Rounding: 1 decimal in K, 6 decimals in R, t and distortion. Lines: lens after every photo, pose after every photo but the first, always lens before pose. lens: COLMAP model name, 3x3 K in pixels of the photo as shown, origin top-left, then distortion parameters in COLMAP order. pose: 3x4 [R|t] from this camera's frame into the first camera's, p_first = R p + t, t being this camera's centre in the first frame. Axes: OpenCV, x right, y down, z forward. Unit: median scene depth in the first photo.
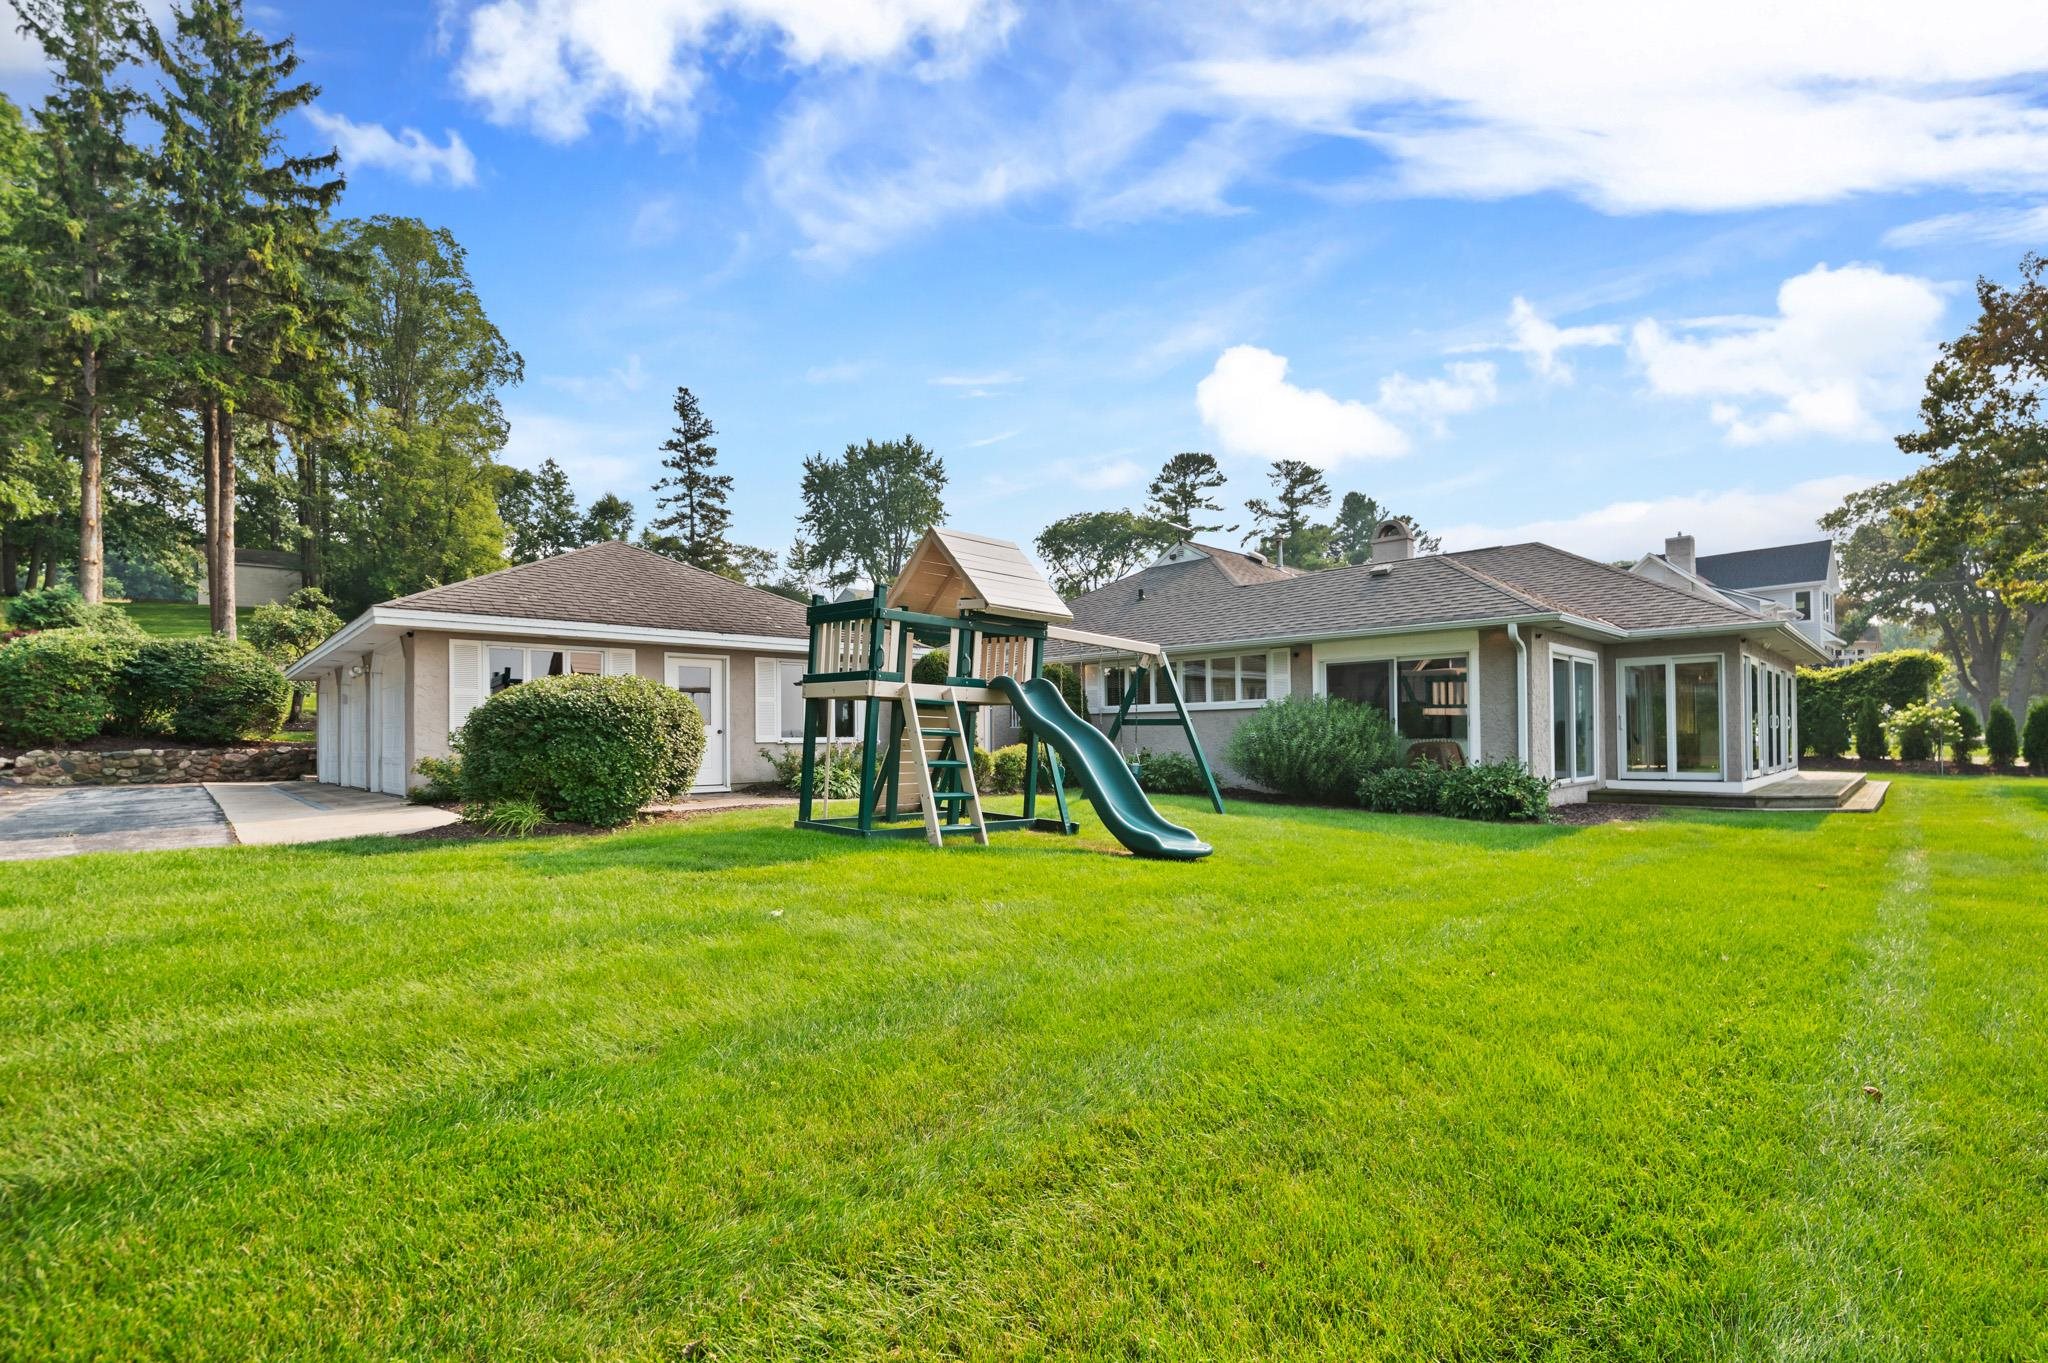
lens RADIAL K [[915.0, 0, 1037.5], [0, 915.0, 754.6], [0, 0, 1]] dist [-0.013668, -0.002928]
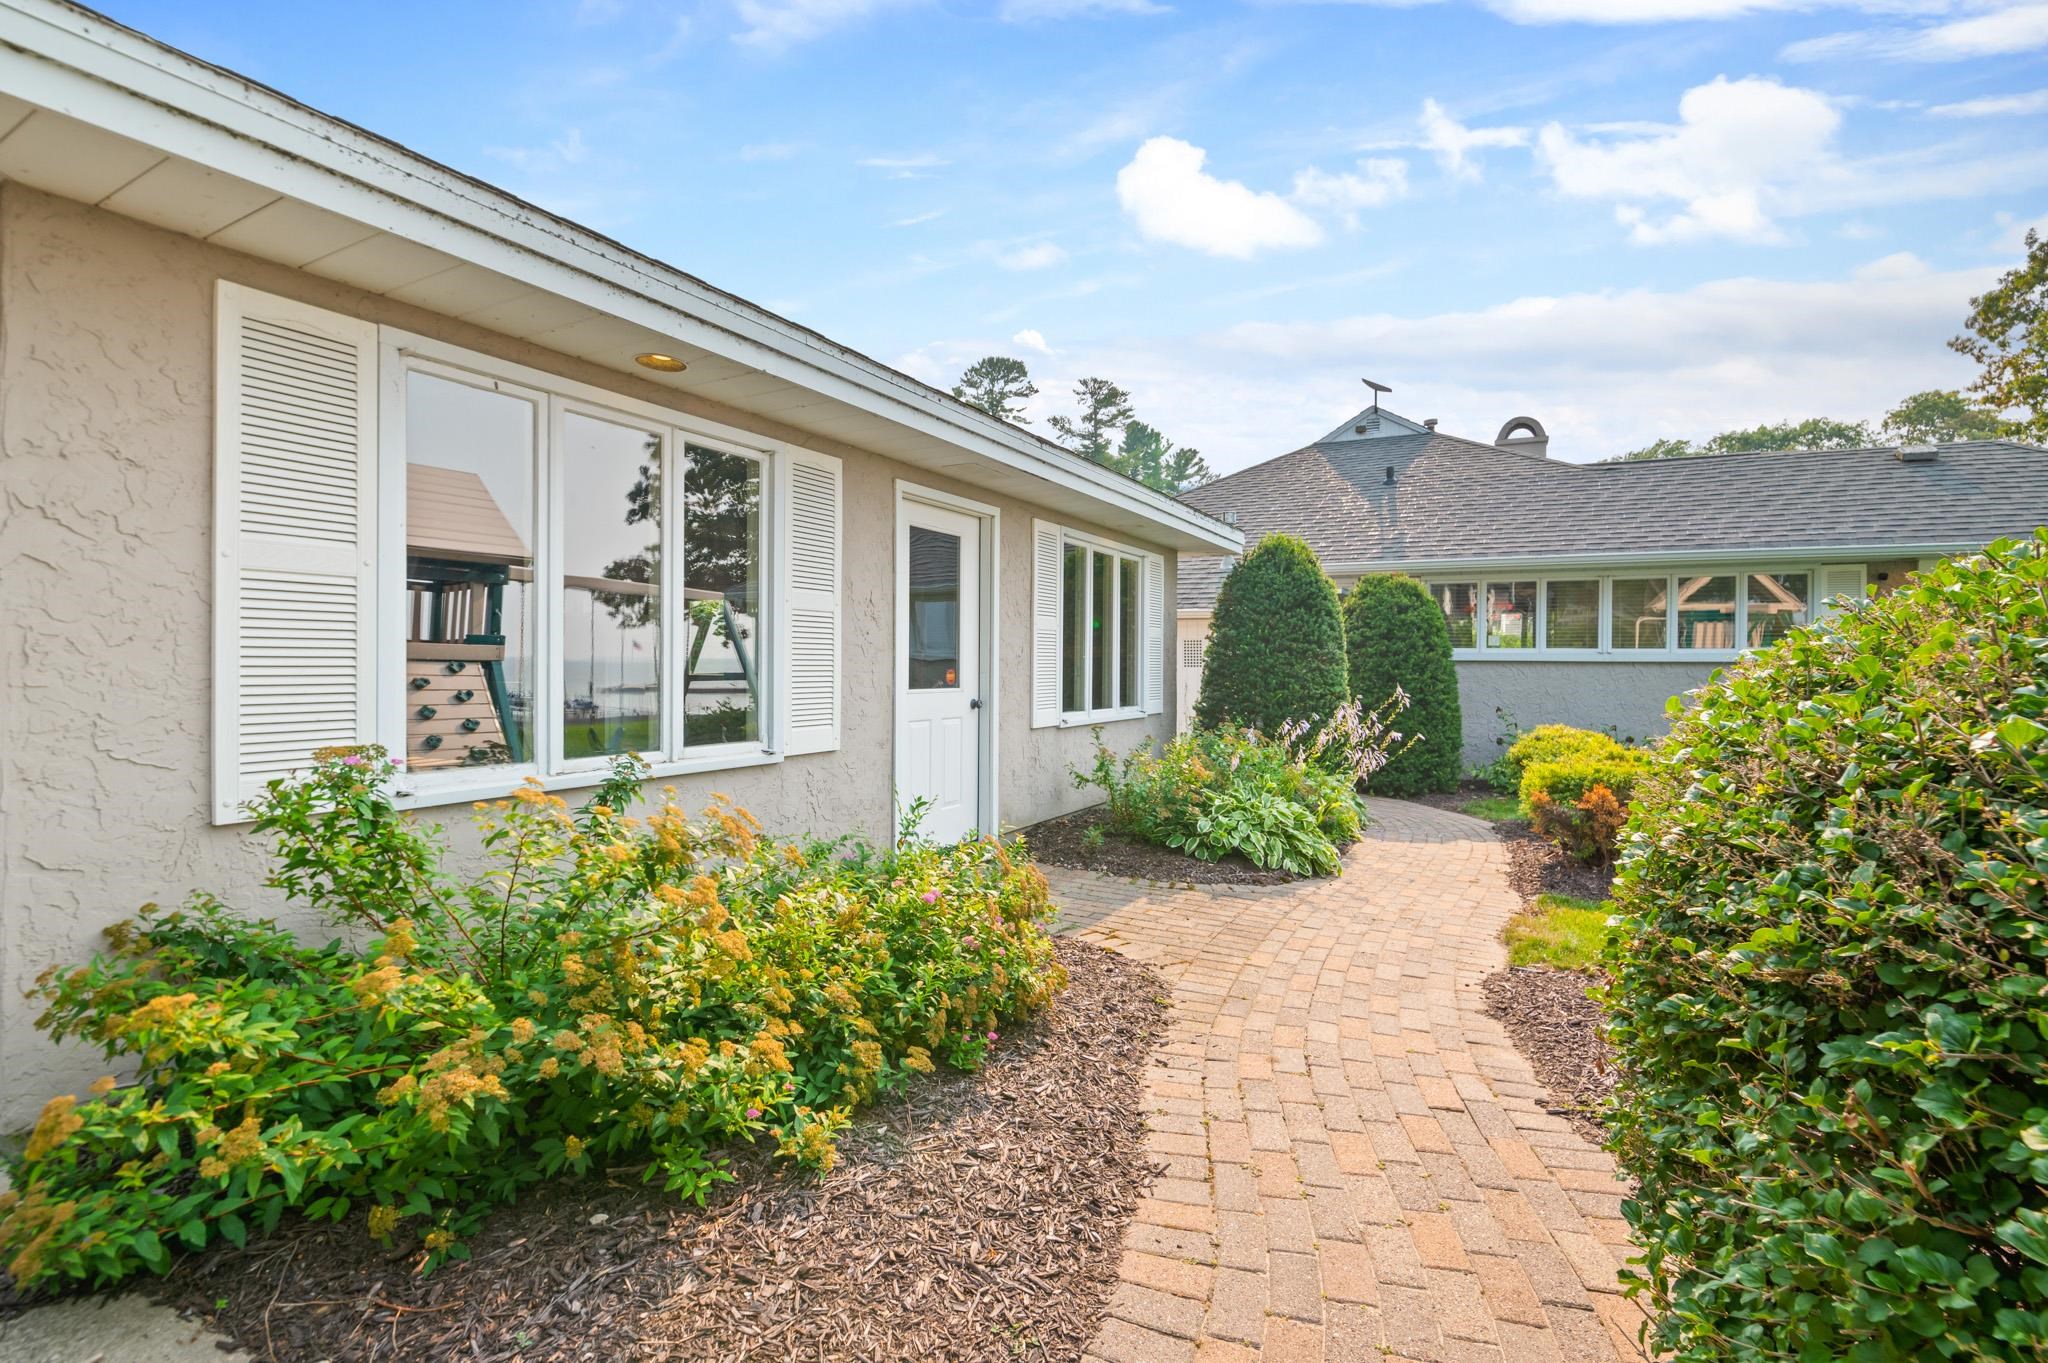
lens RADIAL K [[915.0, 0, 1024.6], [0, 915.0, 672.6], [0, 0, 1]] dist [-0.013668, -0.002928]
pose [[0.946688, 0.013798, 0.321857, -0.137171], [-0.011117, 0.999887, -0.010165, -0.009356], [-0.321960, 0.006045, 0.946734, 0.182110]]
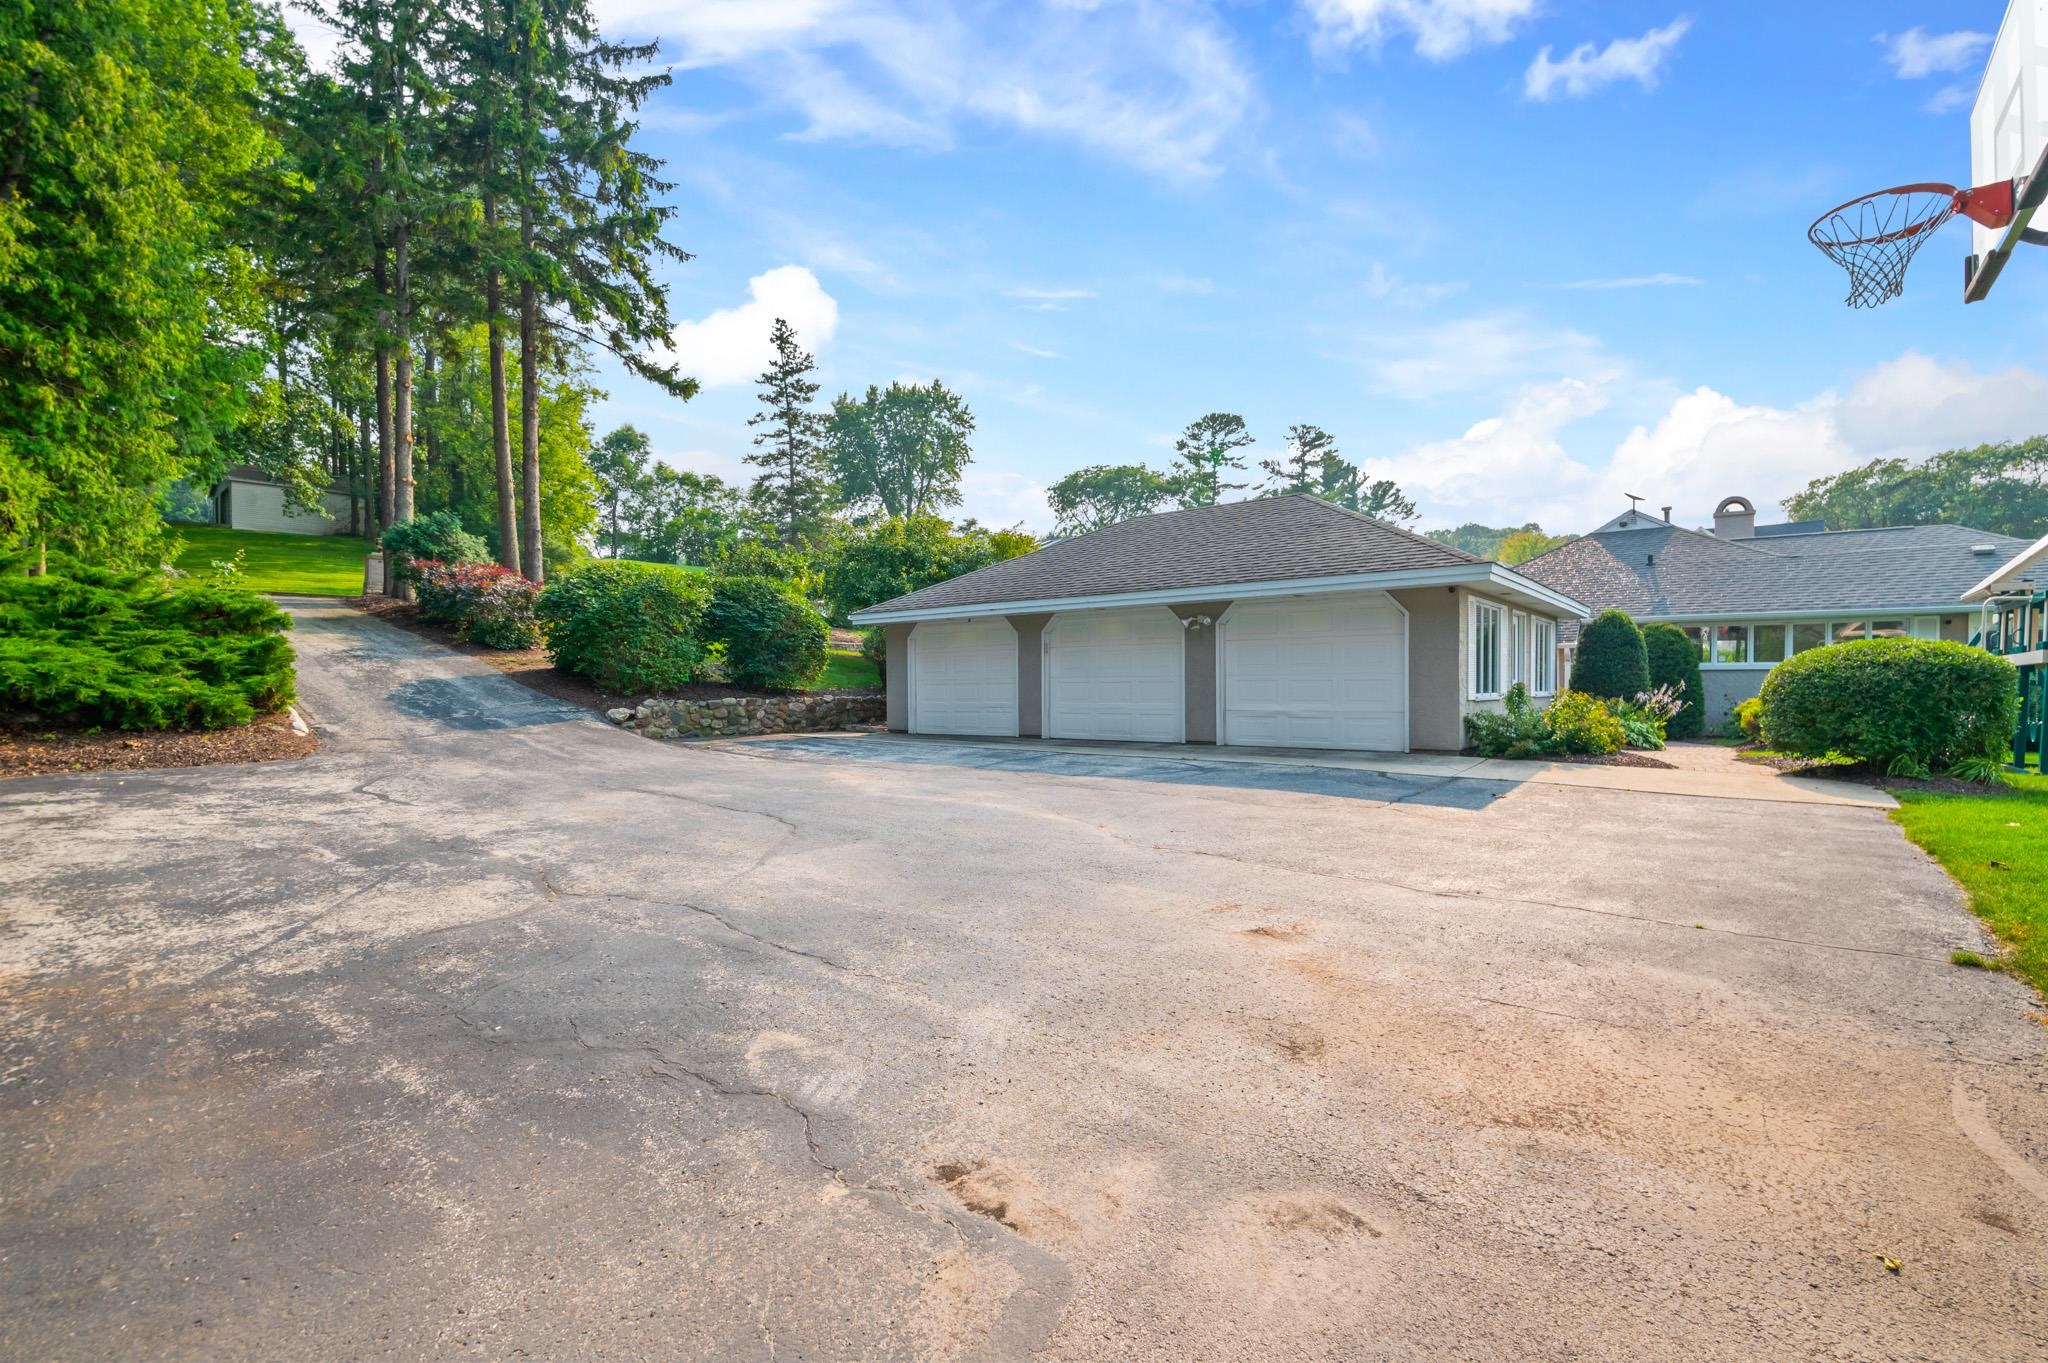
lens RADIAL K [[915.0, 0, 1009.8], [0, 915.0, 712.6], [0, 0, 1]] dist [-0.013668, -0.002928]
pose [[0.987270, 0.000027, 0.159053, -0.325960], [-0.001779, 0.999939, 0.010873, -0.000687], [-0.159043, -0.011018, 0.987210, 0.015003]]
